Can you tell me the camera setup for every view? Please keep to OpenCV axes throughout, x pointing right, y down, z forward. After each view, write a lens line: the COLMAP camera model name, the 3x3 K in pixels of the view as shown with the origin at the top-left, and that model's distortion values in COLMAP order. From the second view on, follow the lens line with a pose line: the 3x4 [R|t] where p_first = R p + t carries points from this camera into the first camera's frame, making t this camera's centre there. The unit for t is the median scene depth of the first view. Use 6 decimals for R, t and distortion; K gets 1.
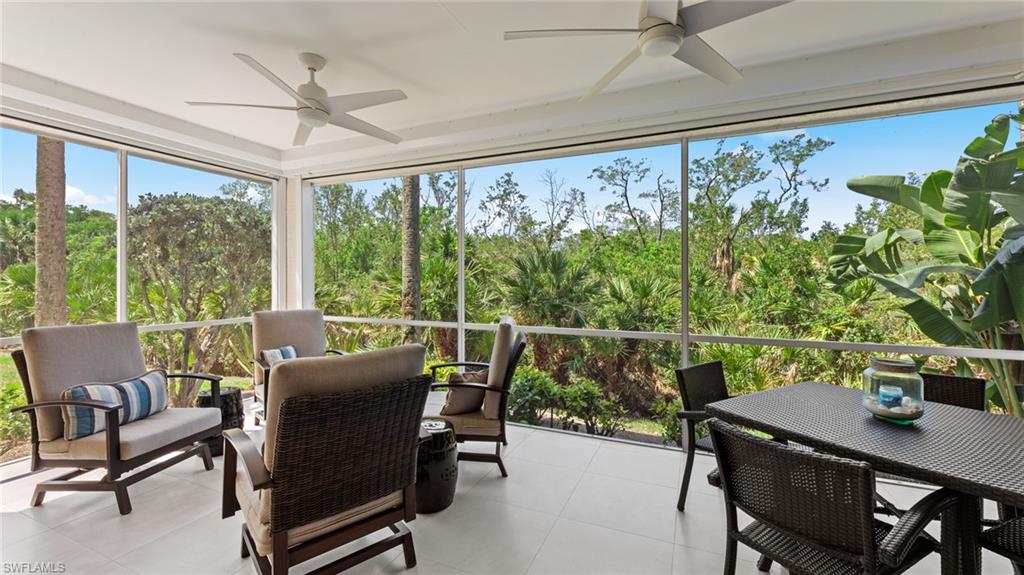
lens RADIAL K [[409.6, 0, 511.8], [0, 409.6, 284.7], [0, 0, 1]] dist [0.009290, -0.000021]
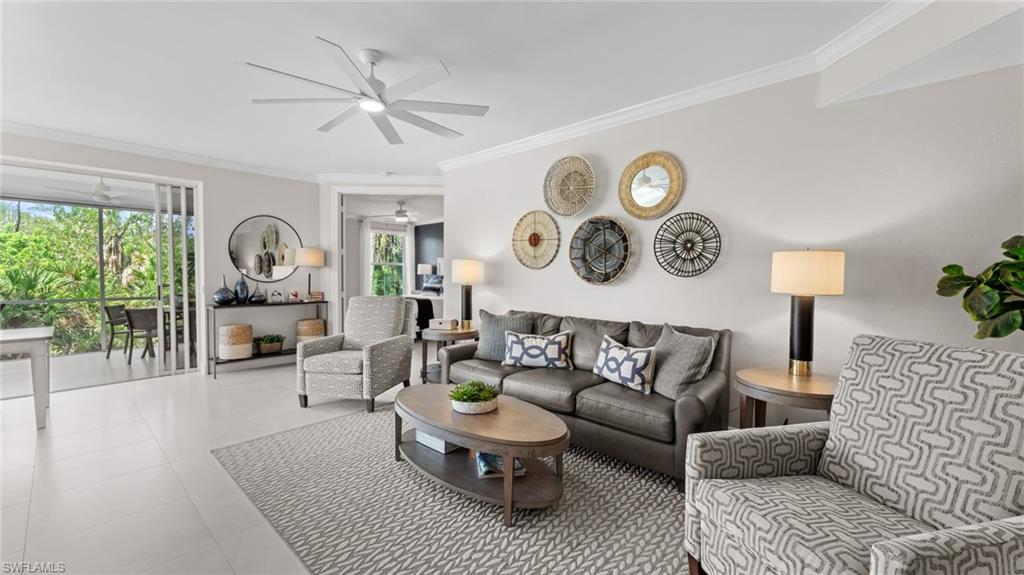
lens RADIAL K [[409.6, 0, 511.8], [0, 409.6, 284.7], [0, 0, 1]] dist [0.009290, -0.000021]
pose [[0.313129, -0.021167, 0.949475, -0.195772], [0.013098, 0.999753, 0.017969, 0.009041], [-0.949620, 0.006810, 0.313329, -0.351814]]
